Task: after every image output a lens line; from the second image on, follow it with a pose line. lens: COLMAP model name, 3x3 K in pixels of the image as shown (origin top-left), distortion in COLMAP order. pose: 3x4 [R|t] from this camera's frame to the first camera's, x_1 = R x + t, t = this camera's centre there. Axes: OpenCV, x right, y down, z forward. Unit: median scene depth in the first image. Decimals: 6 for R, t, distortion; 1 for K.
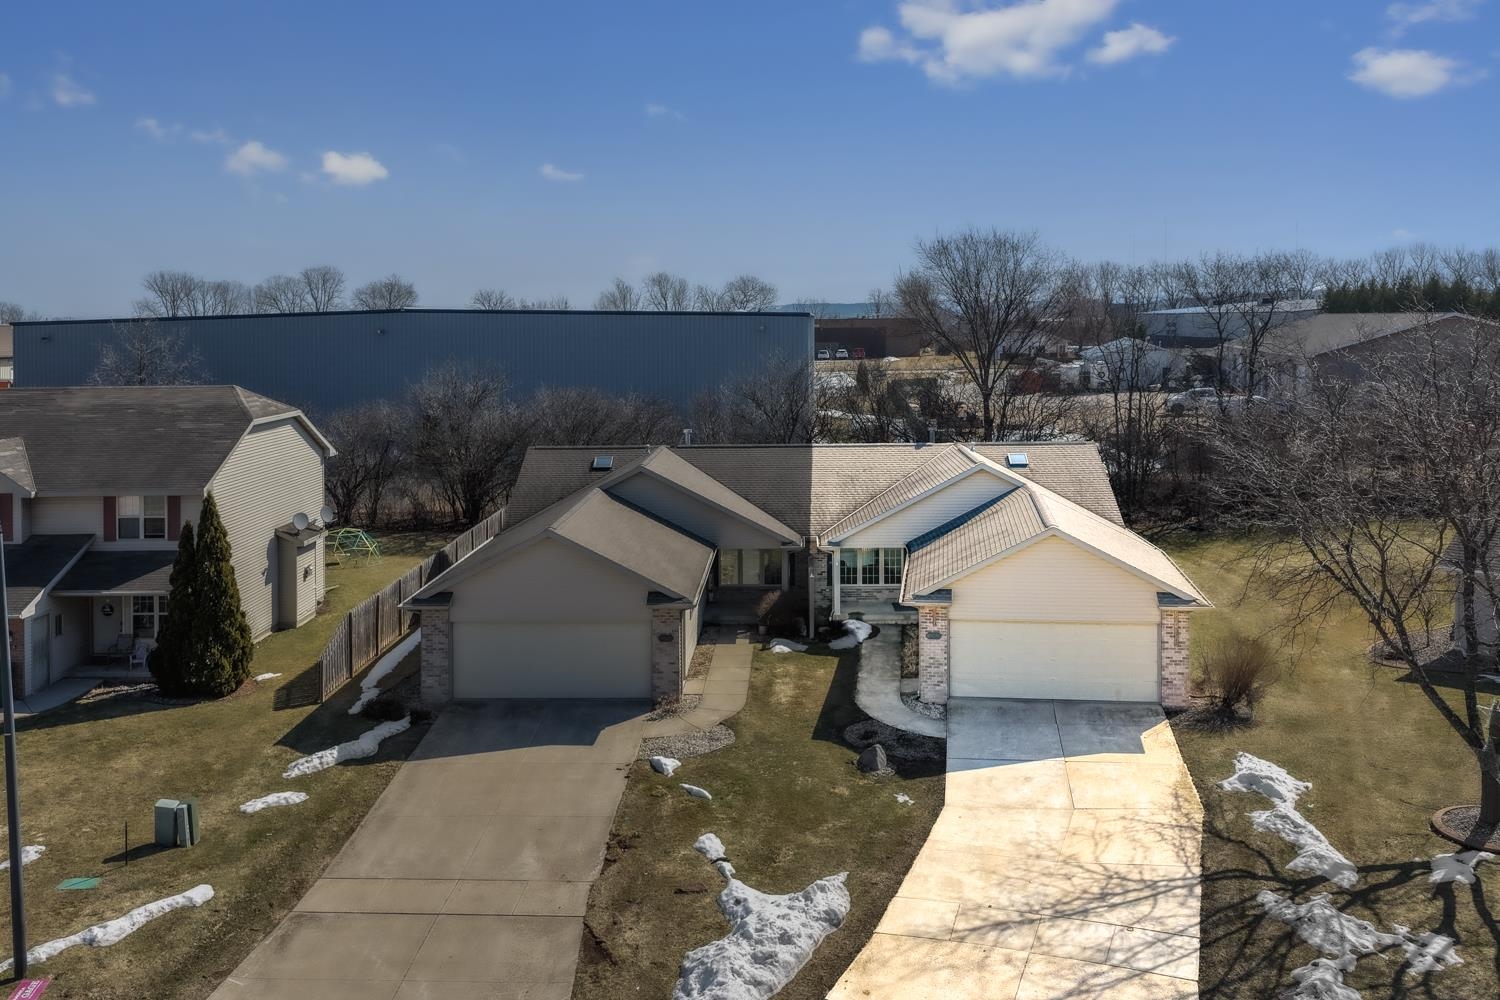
lens RADIAL K [[1271.0, 0, 802.2], [0, 1271.0, 360.4], [0, 0, 1]] dist [0.006670, 0.000158]
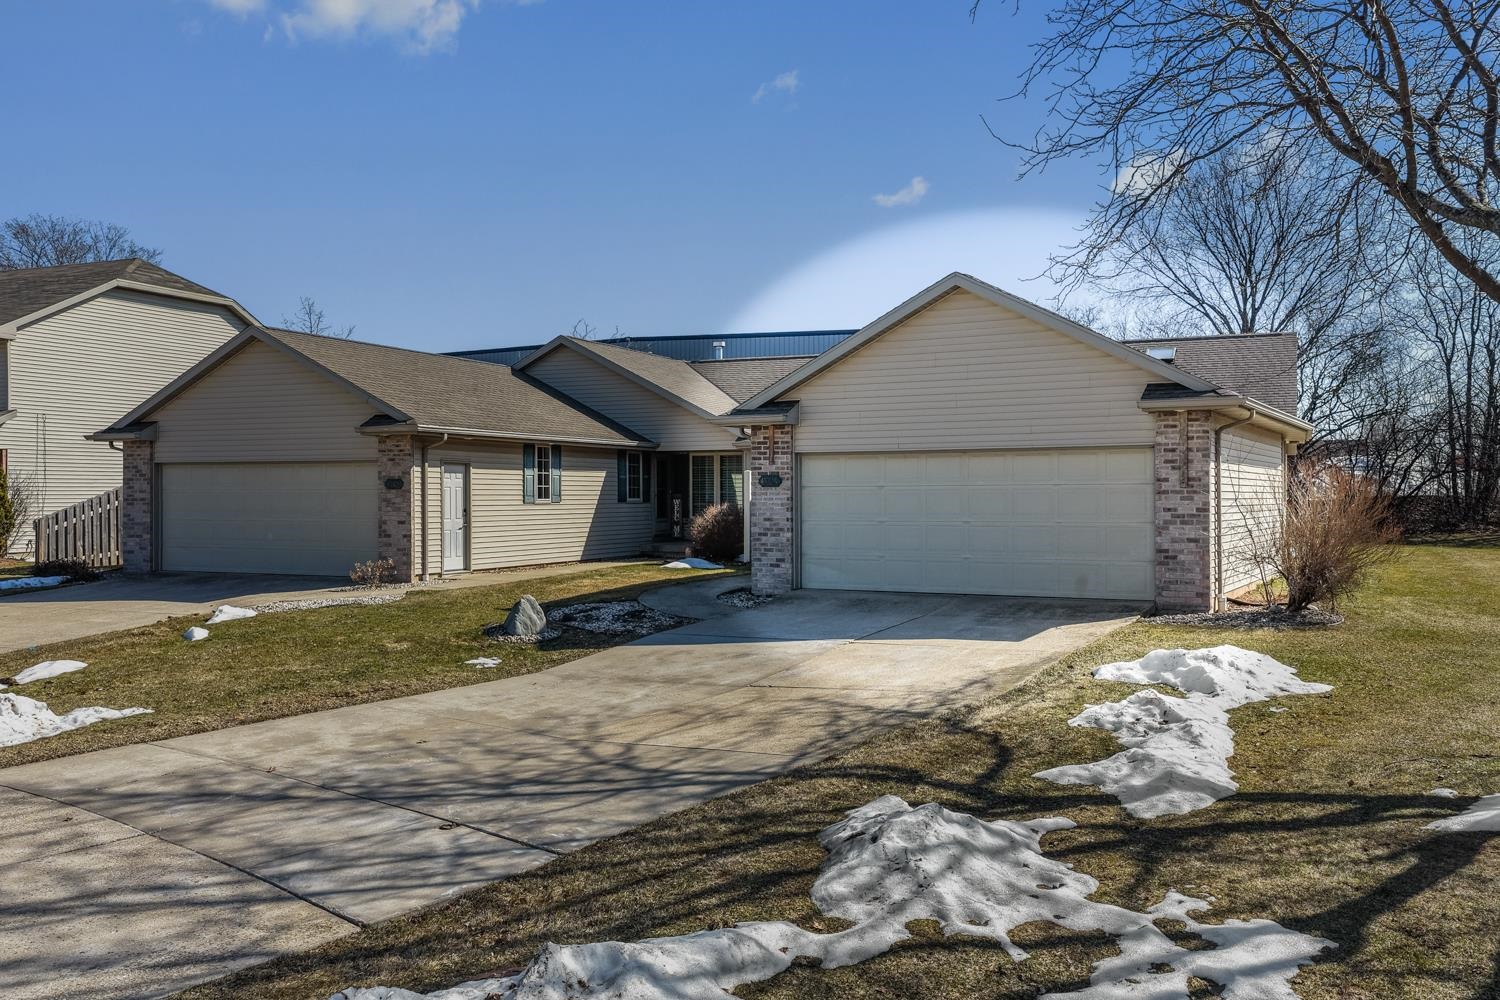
lens RADIAL K [[1263.5, 0, 803.1], [0, 1263.5, 499.7], [0, 0, 1]] dist [0.000503, -0.000757]
pose [[0.933266, 0.003281, -0.359170, 0.337344], [-0.013196, 0.999596, -0.025158, 0.247425], [0.358943, 0.028219, 0.932933, 0.476713]]
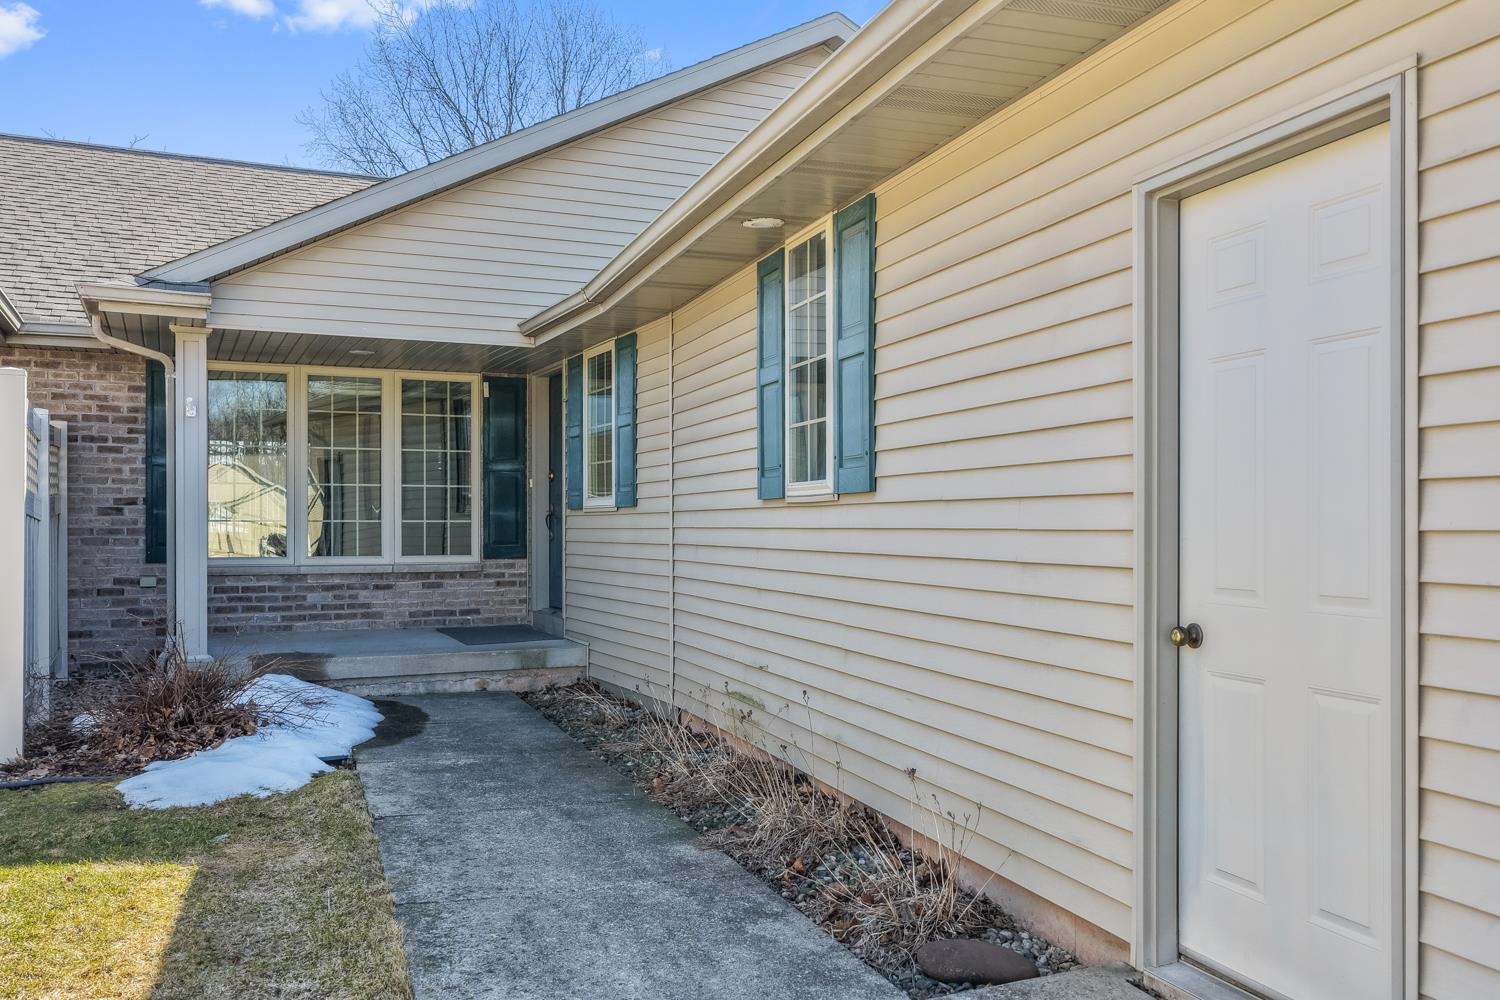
lens RADIAL K [[1256.8, 0, 748.3], [0, 1256.8, 534.4], [0, 0, 1]] dist [0.001496, 0.002040]
pose [[0.907958, 0.001132, 0.419059, 0.031170], [0.009496, 0.999684, -0.023276, 0.239096], [-0.418953, 0.025113, 0.907661, 1.007604]]
